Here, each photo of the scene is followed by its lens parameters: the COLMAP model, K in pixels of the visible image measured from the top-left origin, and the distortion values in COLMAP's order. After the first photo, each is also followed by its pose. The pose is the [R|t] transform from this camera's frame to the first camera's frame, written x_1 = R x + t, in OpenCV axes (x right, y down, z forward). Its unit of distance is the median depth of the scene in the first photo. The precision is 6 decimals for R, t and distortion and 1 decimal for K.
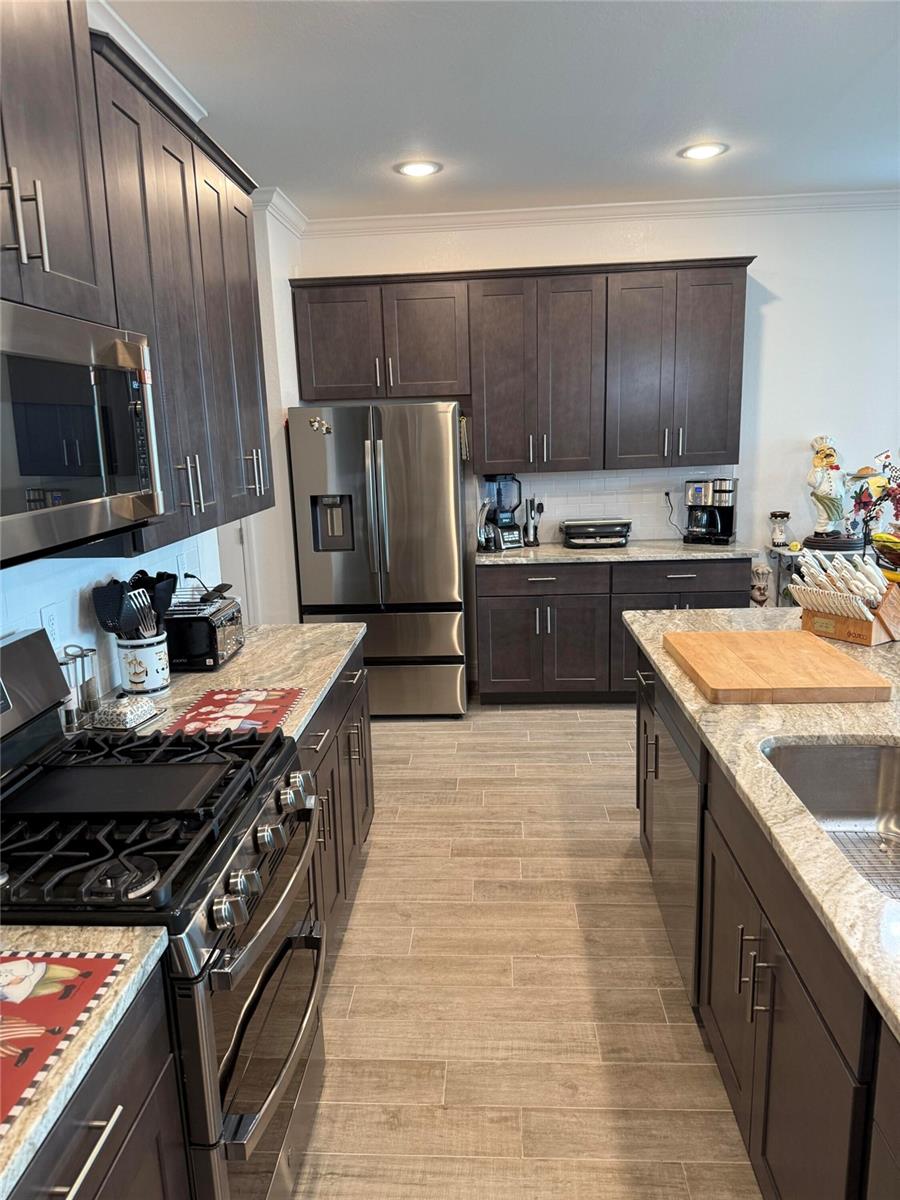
lens RADIAL K [[842.3, 0, 439.9], [0, 842.3, 610.8], [0, 0, 1]] dist [0.032662, -0.057805]
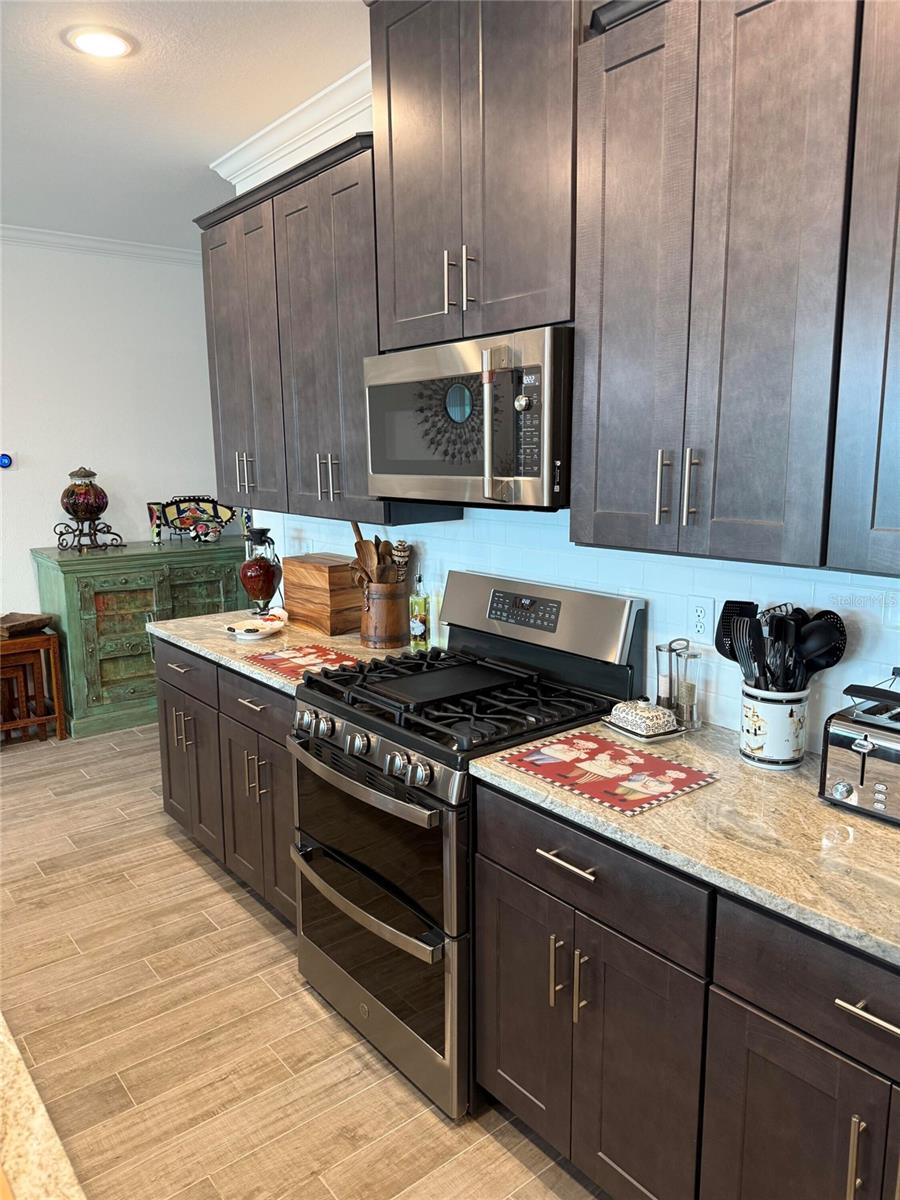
lens RADIAL K [[842.3, 0, 451.0], [0, 842.3, 598.8], [0, 0, 1]] dist [0.032662, -0.057805]
pose [[-0.730408, 0.151955, -0.665894, 0.342602], [-0.119881, 0.931282, 0.344010, -0.264009], [0.672409, 0.331095, -0.661999, 1.258496]]
